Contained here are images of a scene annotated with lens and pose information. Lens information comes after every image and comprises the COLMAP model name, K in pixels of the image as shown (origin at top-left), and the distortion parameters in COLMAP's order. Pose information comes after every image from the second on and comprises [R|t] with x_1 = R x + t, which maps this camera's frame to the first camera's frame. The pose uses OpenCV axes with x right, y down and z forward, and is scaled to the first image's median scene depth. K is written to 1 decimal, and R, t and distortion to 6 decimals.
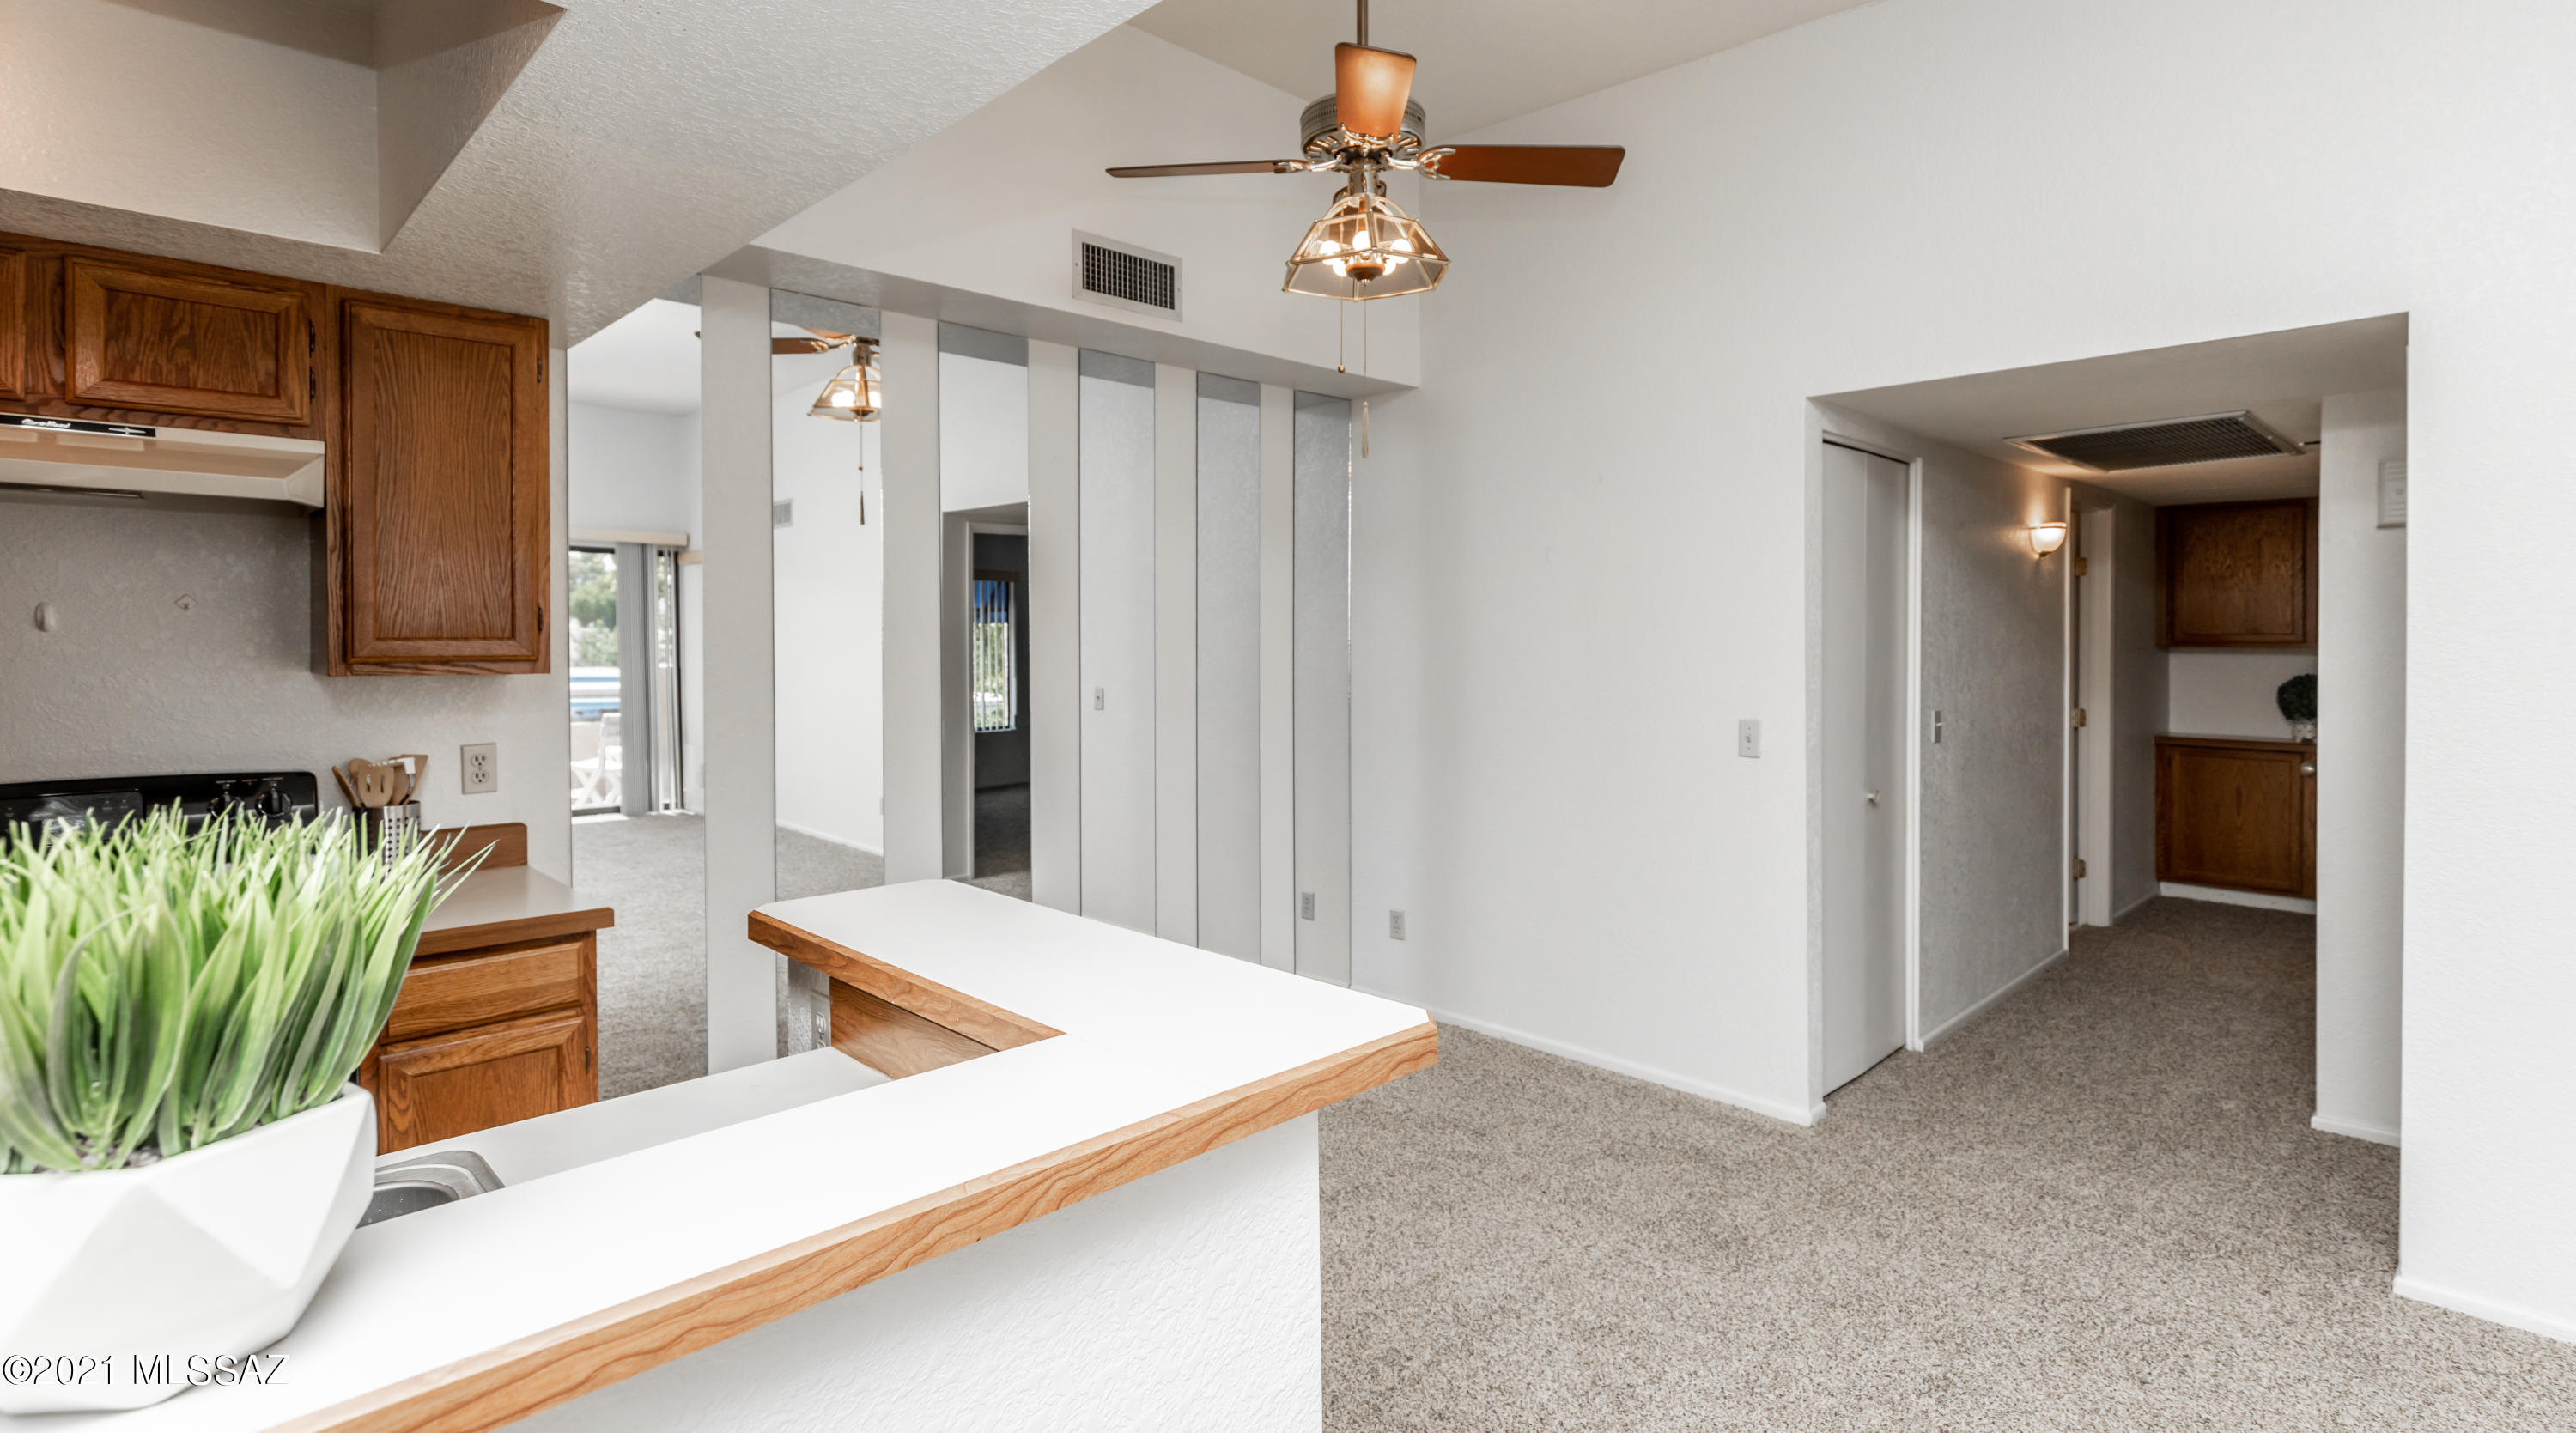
lens RADIAL K [[1188.4, 0, 1286.5], [0, 1188.4, 627.7], [0, 0, 1]] dist [-0.000199, 0.000020]
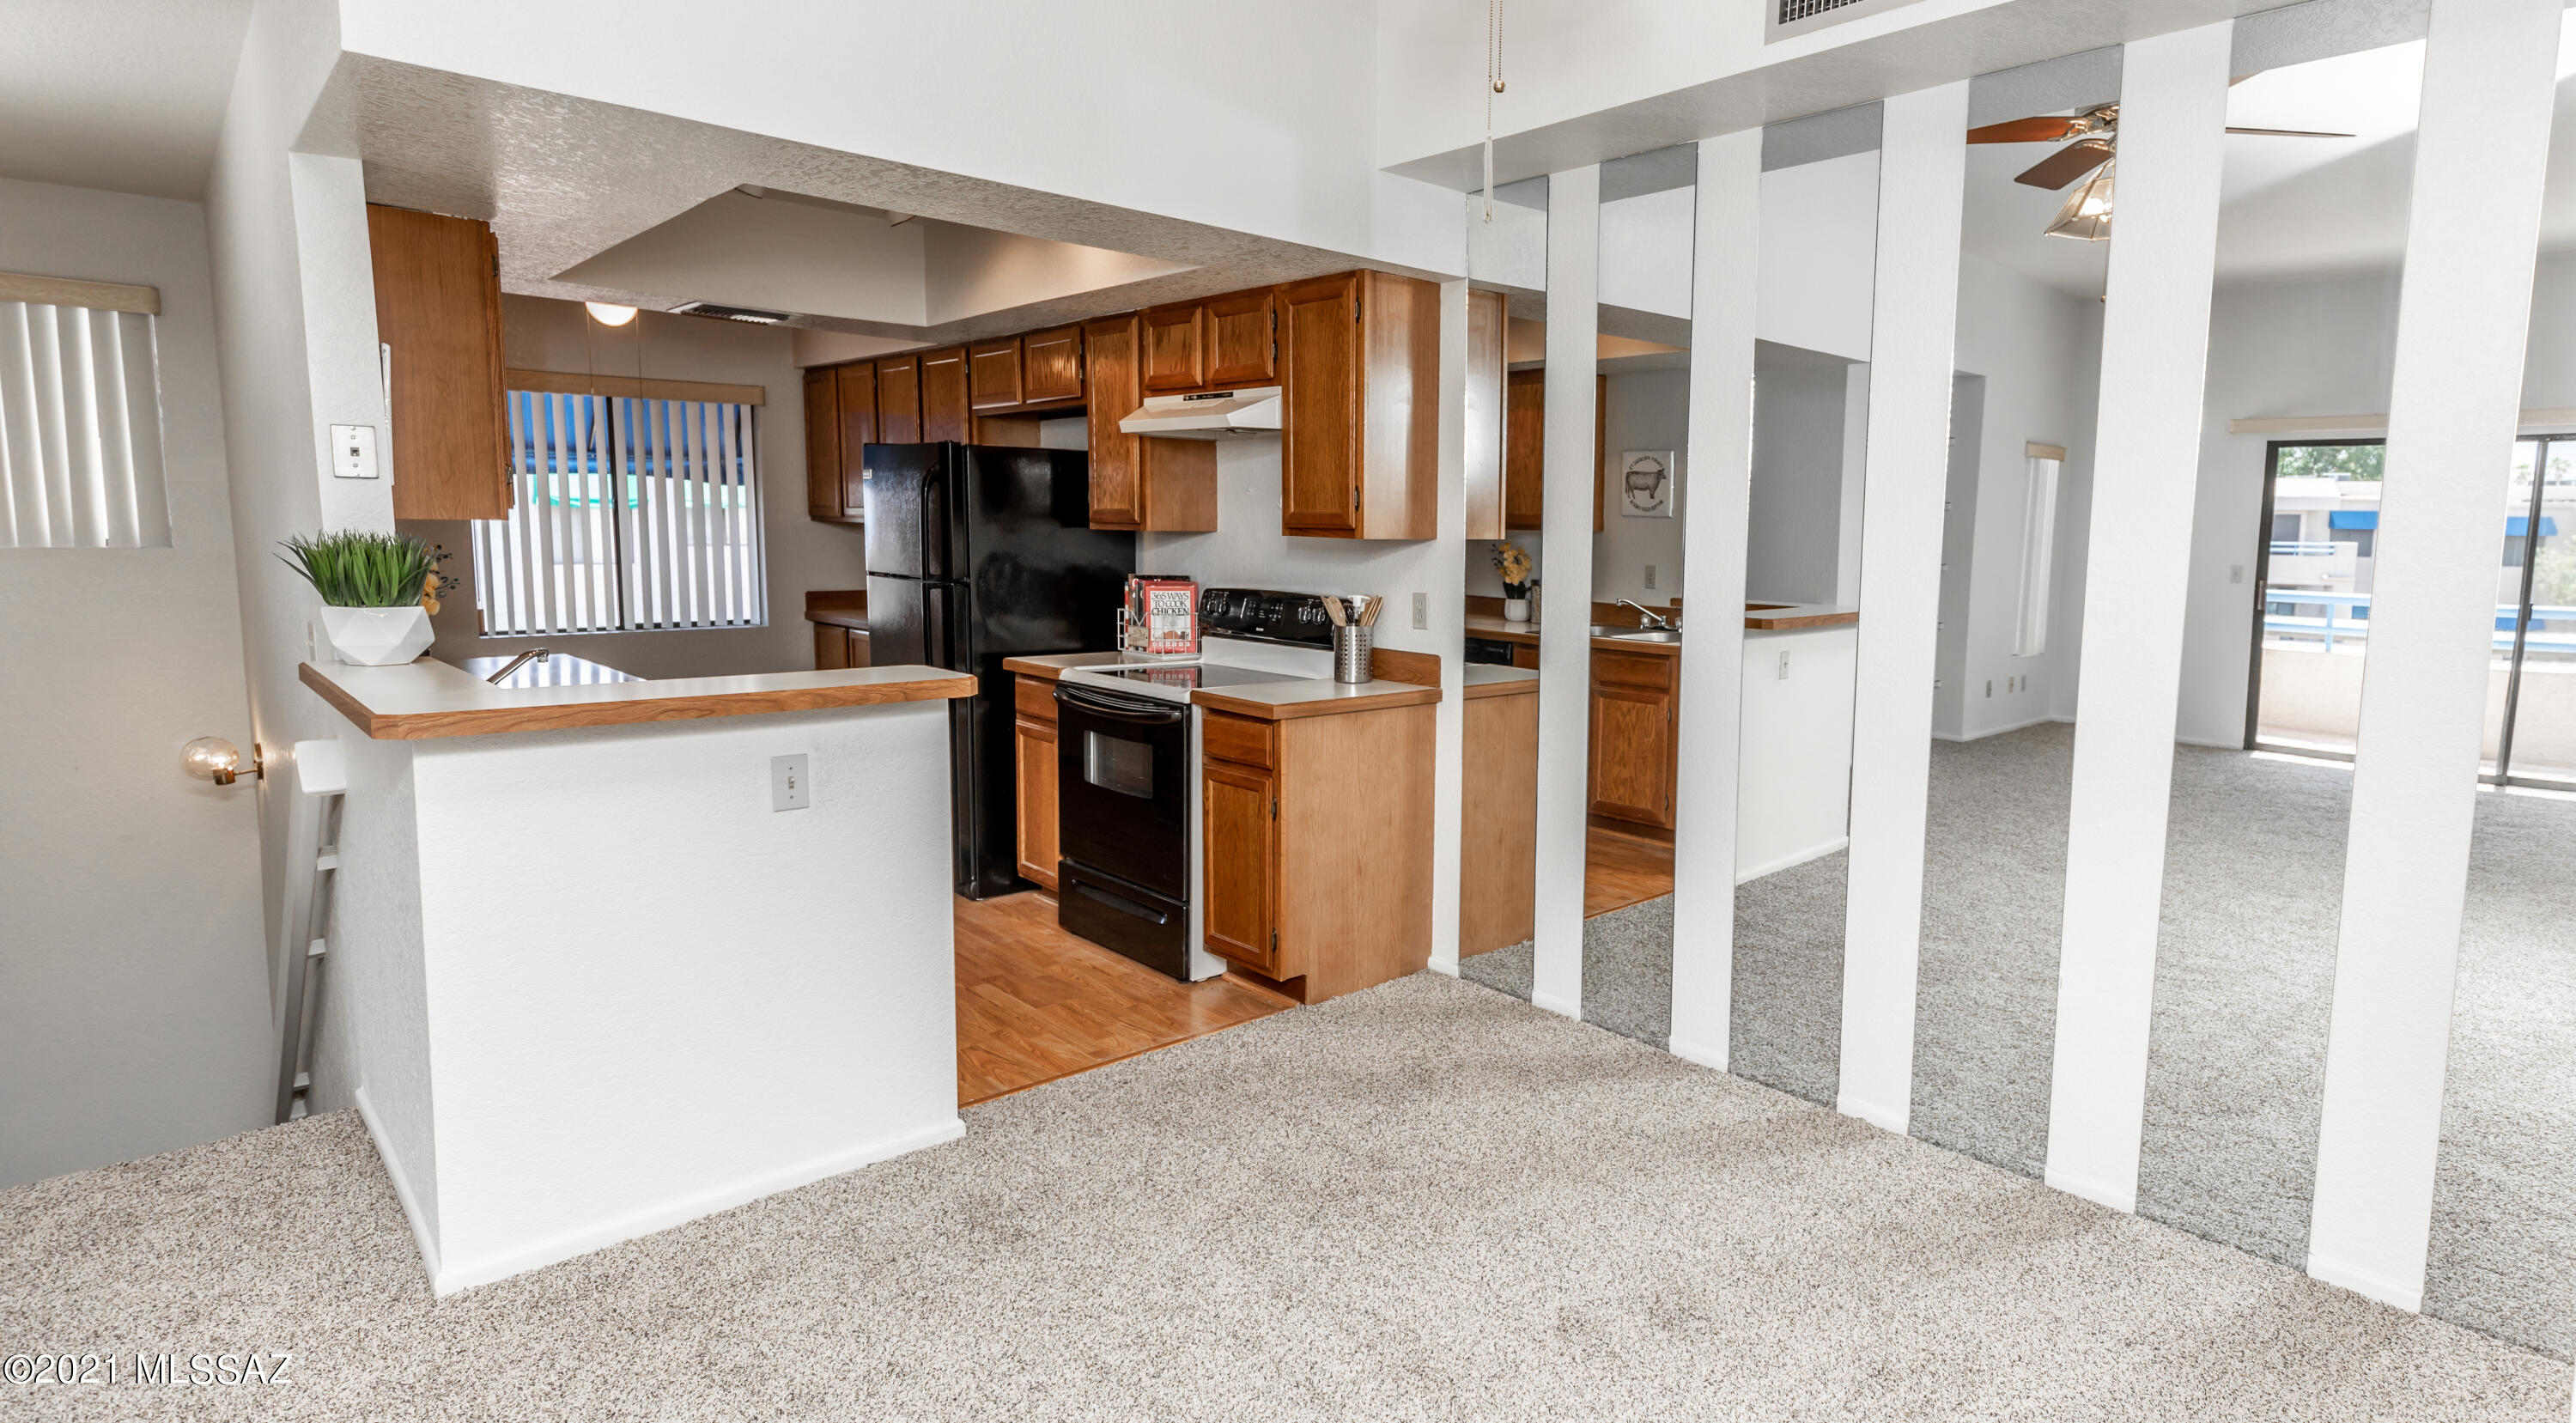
lens RADIAL K [[1342.7, 0, 1451.0], [0, 1342.7, 679.4], [0, 0, 1]] dist [0.000486, -0.000135]
pose [[0.030911, 0.117103, -0.992639, 0.992312], [-0.008227, 0.993109, 0.116903, 0.019324], [0.999488, 0.004553, 0.031661, 1.145122]]
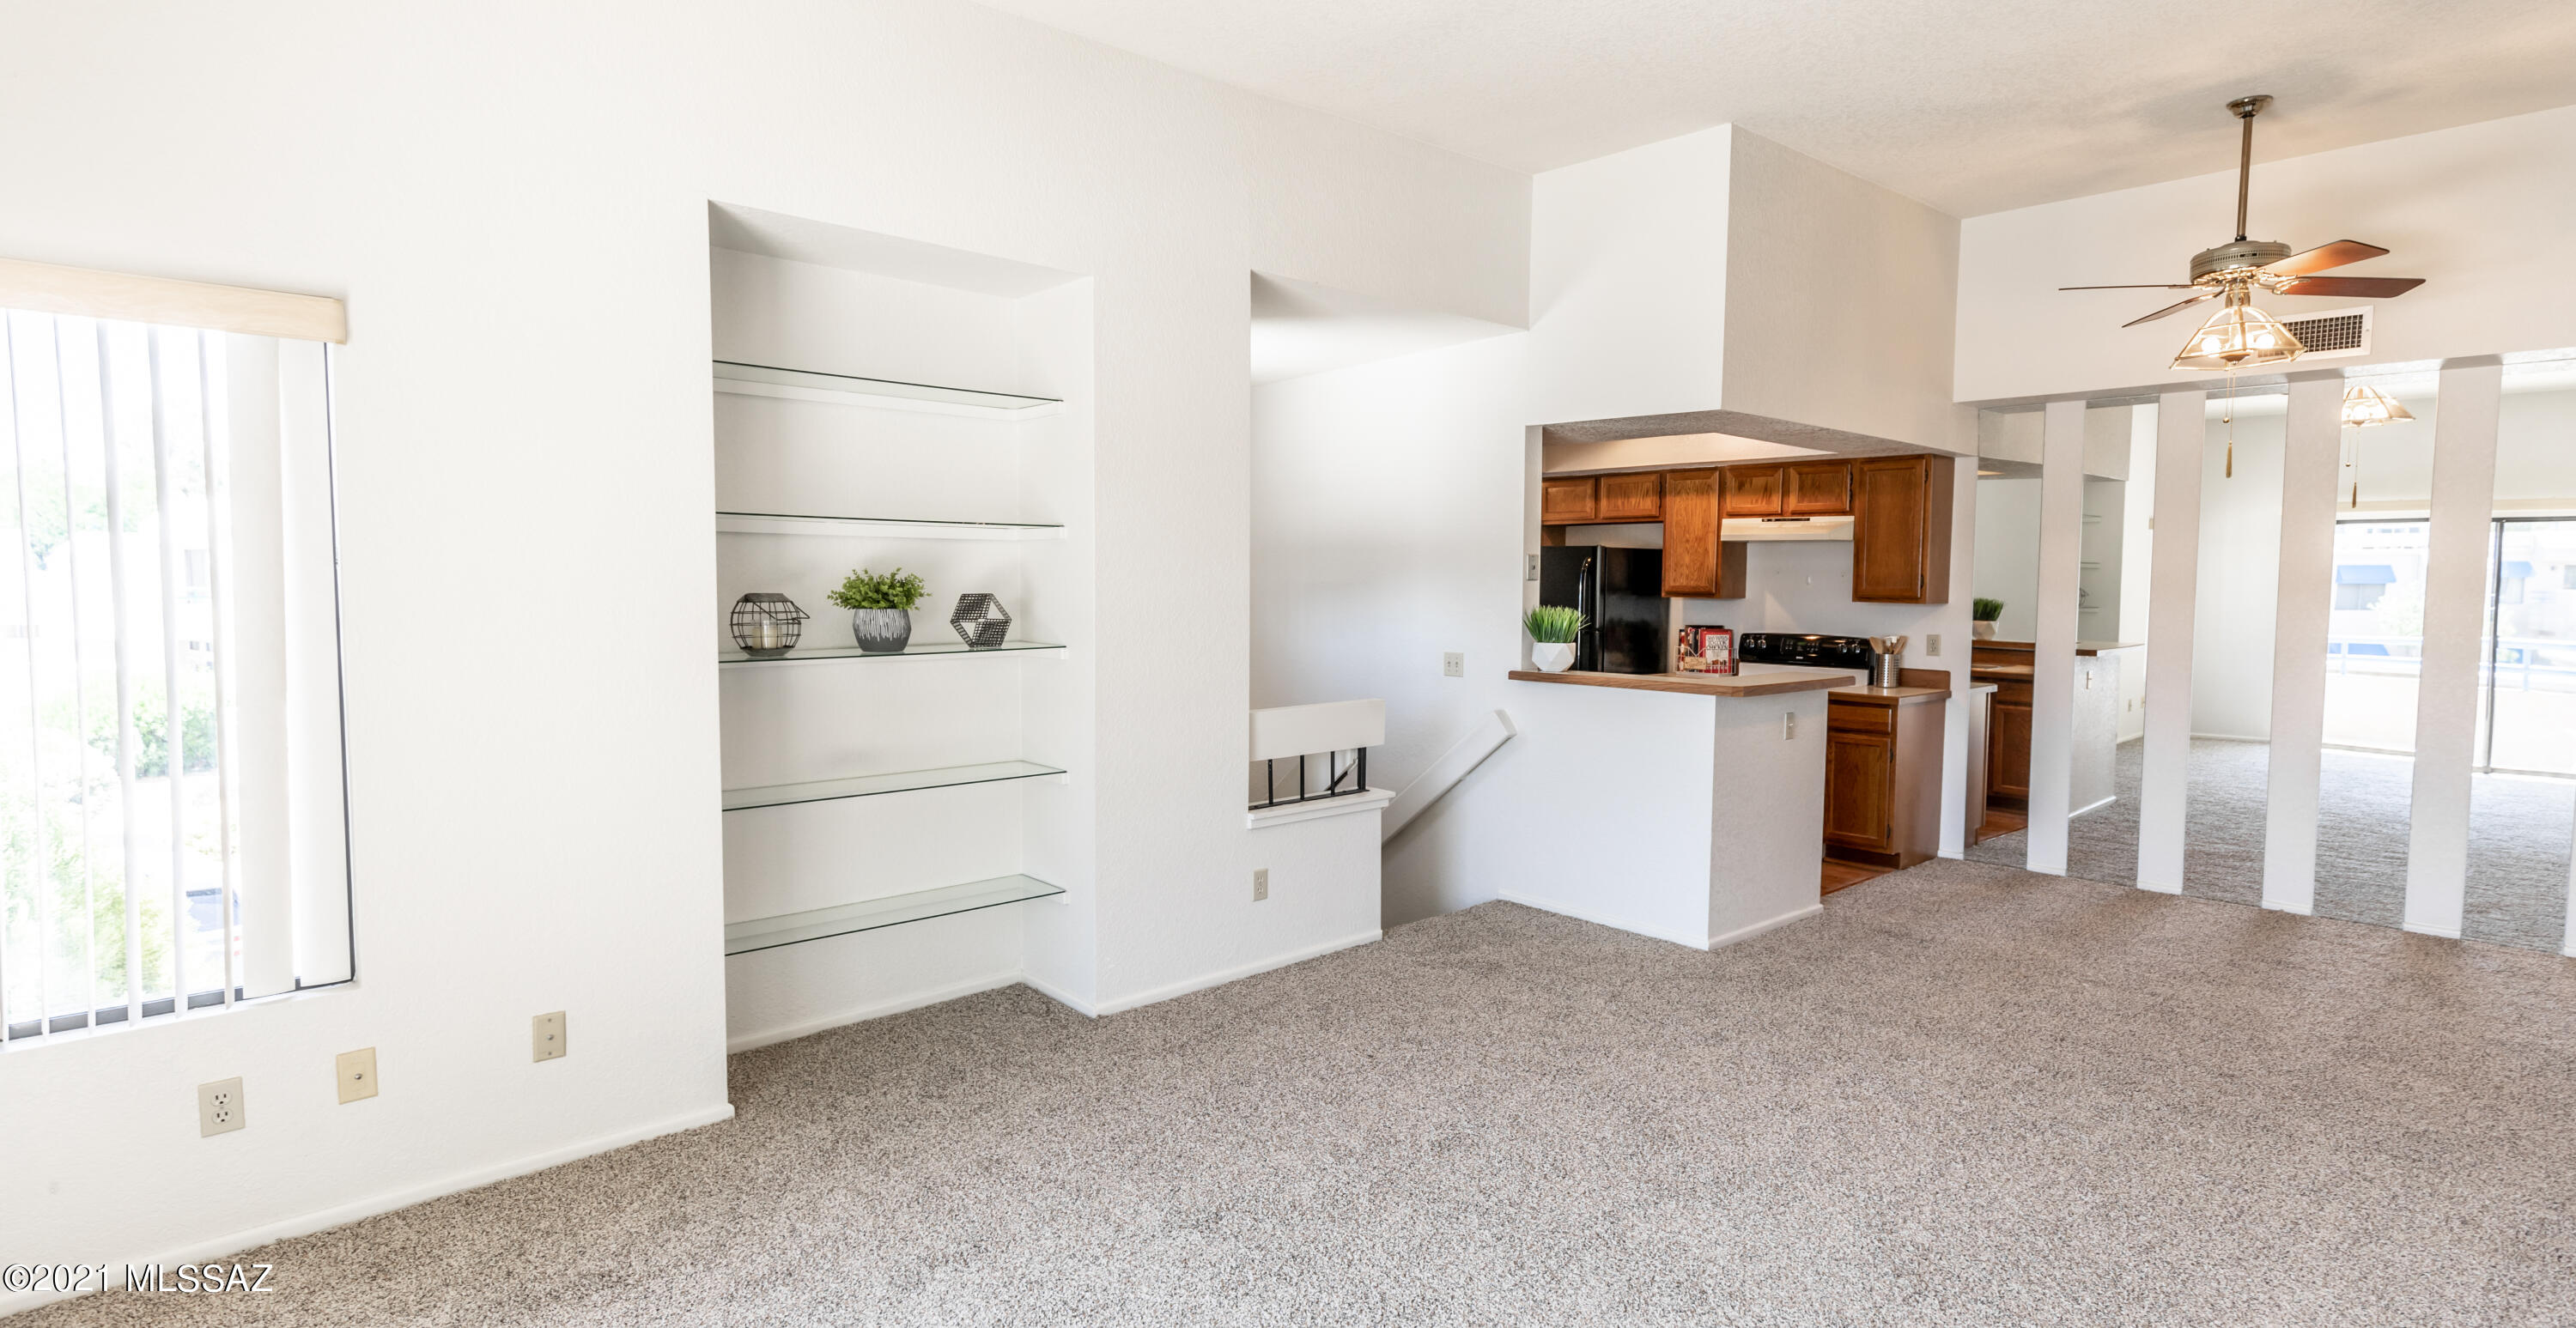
lens RADIAL K [[1288.5, 0, 1282.4], [0, 1288.5, 653.8], [0, 0, 1]] dist [-0.000226, -0.000818]
pose [[-0.020171, 0.063905, -0.997752, 2.150614], [-0.000039, 0.997955, 0.063919, -0.029640], [0.999797, 0.001328, -0.020127, -0.251738]]
